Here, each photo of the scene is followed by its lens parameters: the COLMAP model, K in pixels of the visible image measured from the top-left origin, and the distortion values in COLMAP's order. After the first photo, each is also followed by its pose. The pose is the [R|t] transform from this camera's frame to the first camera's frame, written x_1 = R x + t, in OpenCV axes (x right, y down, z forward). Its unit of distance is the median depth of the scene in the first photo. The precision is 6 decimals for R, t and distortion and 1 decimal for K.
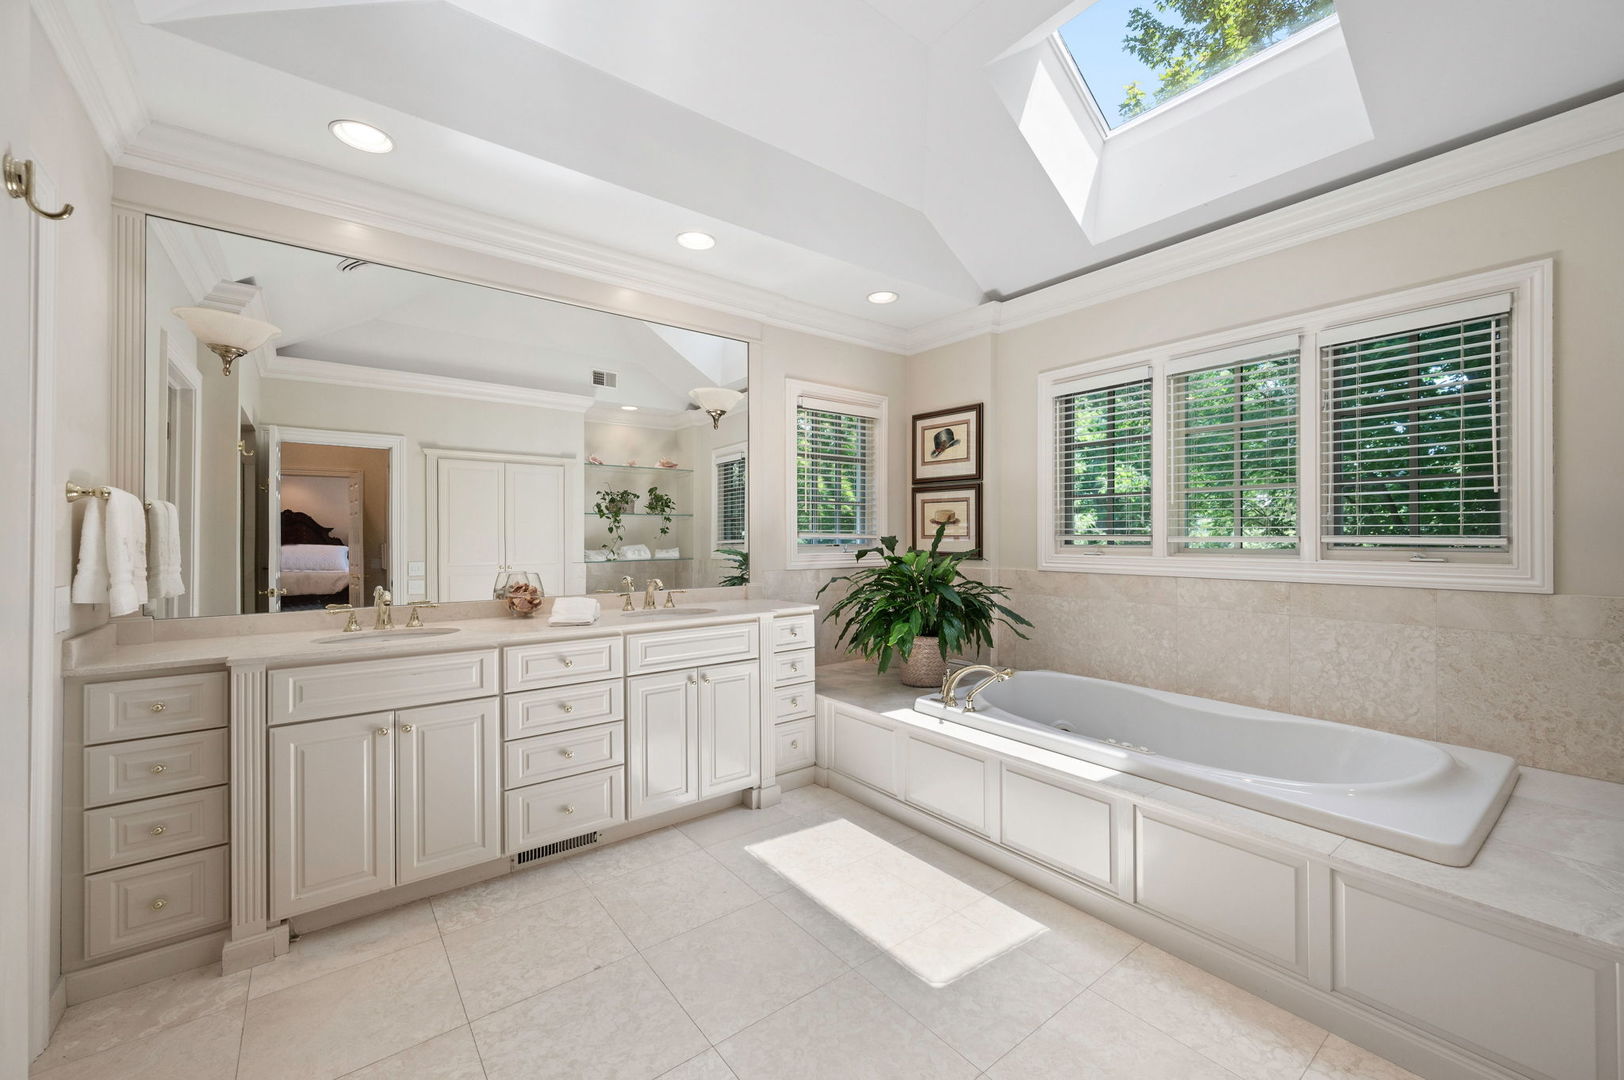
lens RADIAL K [[653.8, 0, 817.1], [0, 653.8, 533.3], [0, 0, 1]] dist [0.001215, 0.000019]
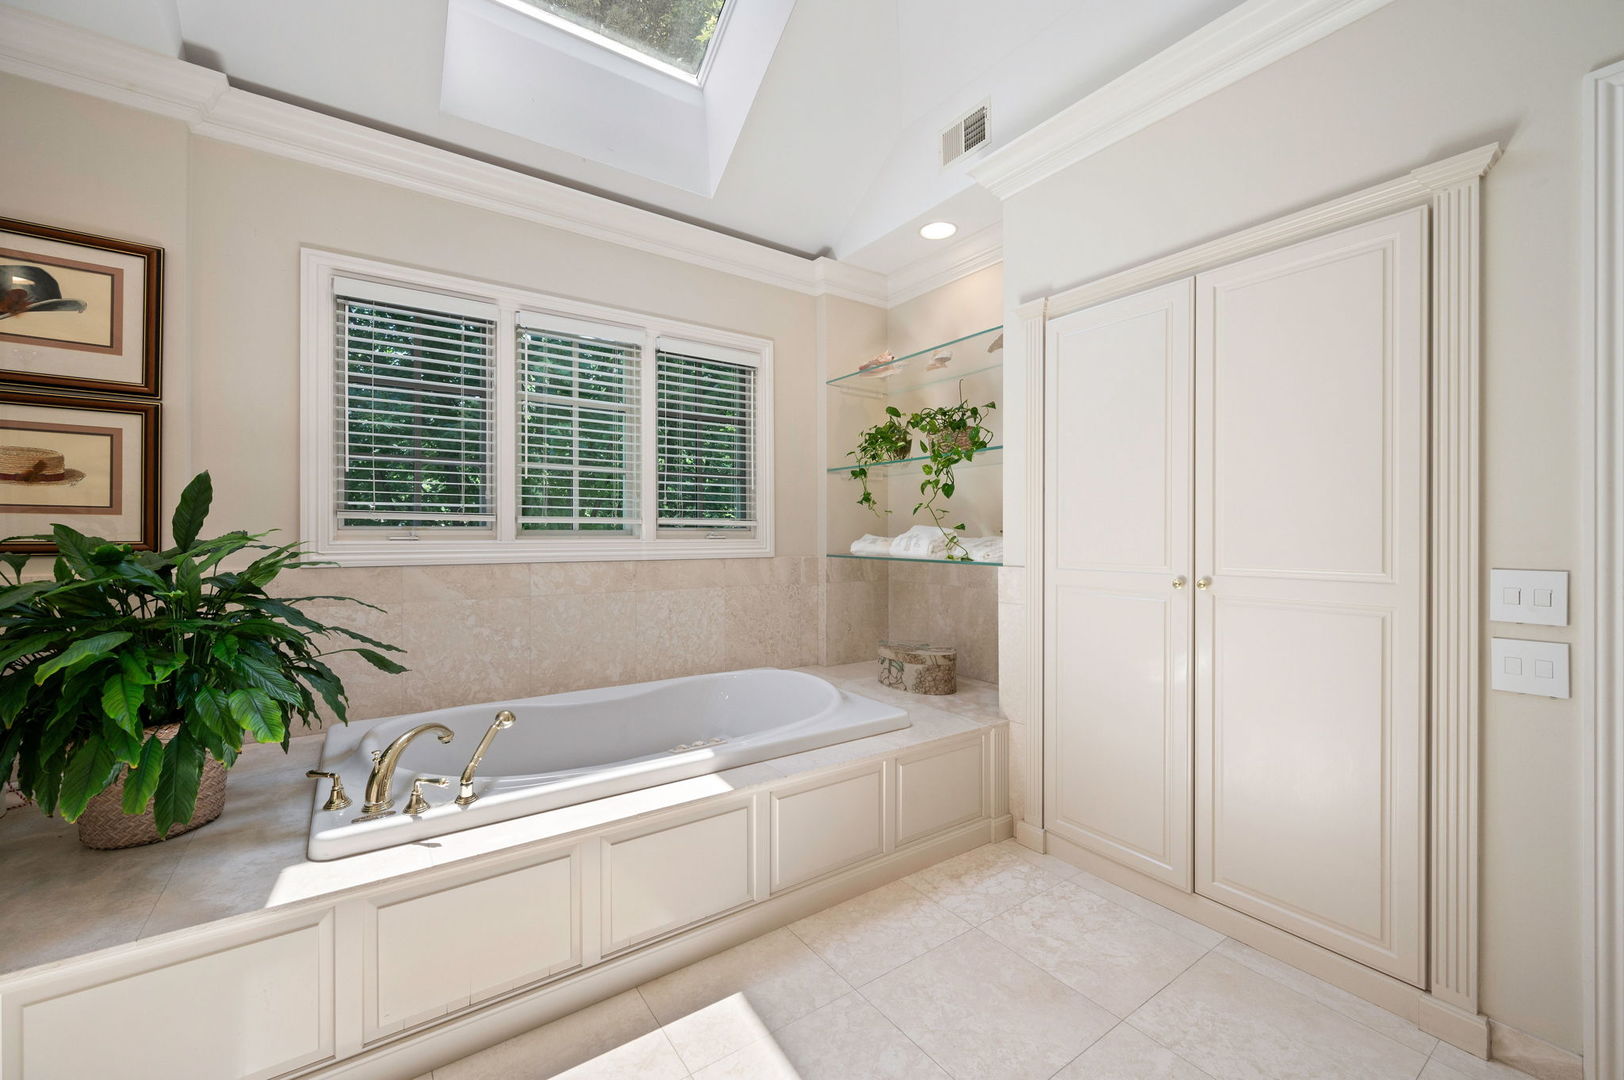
lens RADIAL K [[653.8, 0, 817.1], [0, 653.8, 533.3], [0, 0, 1]] dist [0.001215, 0.000019]
pose [[0.041301, 0.002769, 0.999143, -0.333731], [-0.004539, 0.999986, -0.002584, 0.031114], [-0.999136, -0.004429, 0.041313, 0.651555]]
